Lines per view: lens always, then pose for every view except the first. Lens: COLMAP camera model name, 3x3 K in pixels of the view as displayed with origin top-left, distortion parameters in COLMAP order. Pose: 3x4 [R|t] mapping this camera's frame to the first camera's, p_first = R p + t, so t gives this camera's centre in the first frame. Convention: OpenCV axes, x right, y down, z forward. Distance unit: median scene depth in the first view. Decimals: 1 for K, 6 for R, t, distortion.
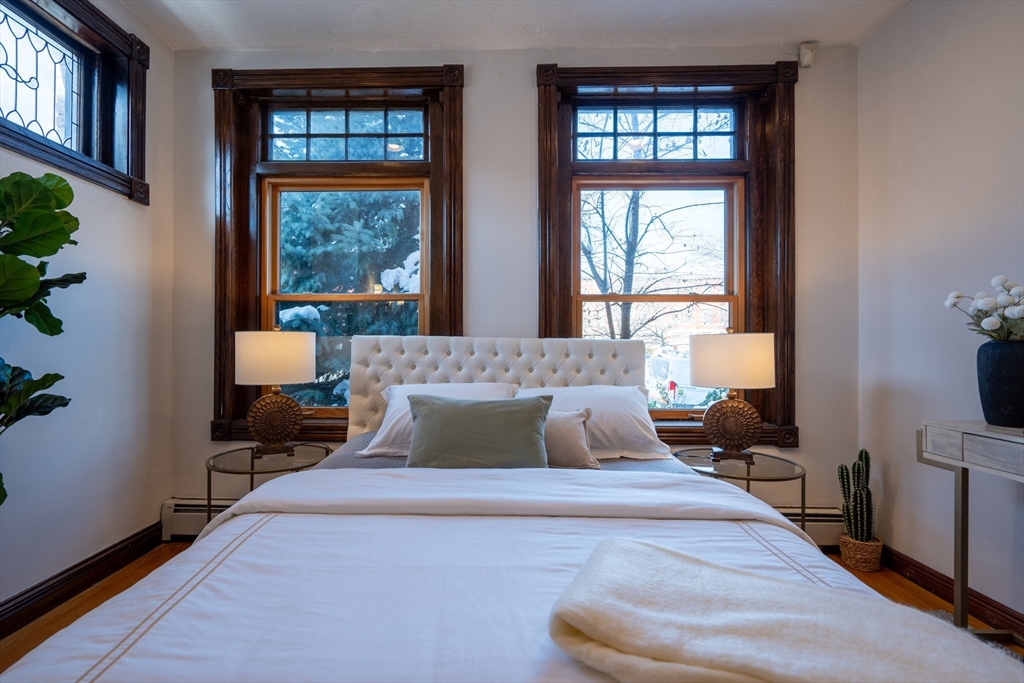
lens RADIAL K [[466.3, 0, 489.7], [0, 466.3, 340.8], [0, 0, 1]] dist [-0.006828, 0.003740]
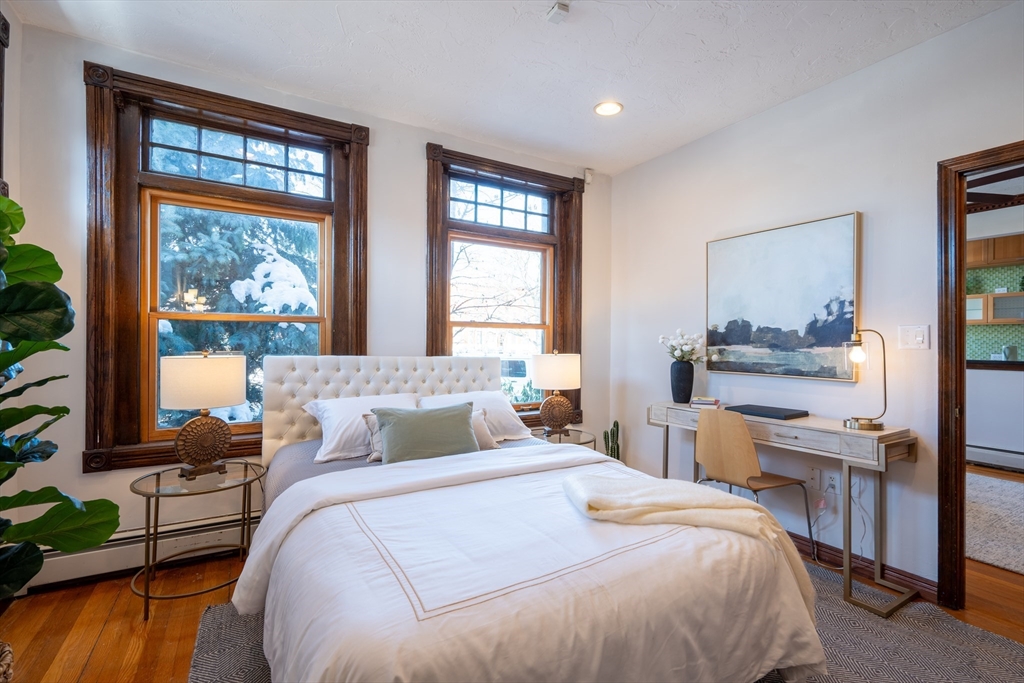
lens RADIAL K [[466.3, 0, 502.8], [0, 466.3, 336.4], [0, 0, 1]] dist [-0.006828, 0.003740]
pose [[0.850296, 0.008254, 0.526240, -0.407489], [-0.010709, 0.999941, 0.001619, -0.066314], [-0.526195, -0.007012, 0.850335, -0.209691]]
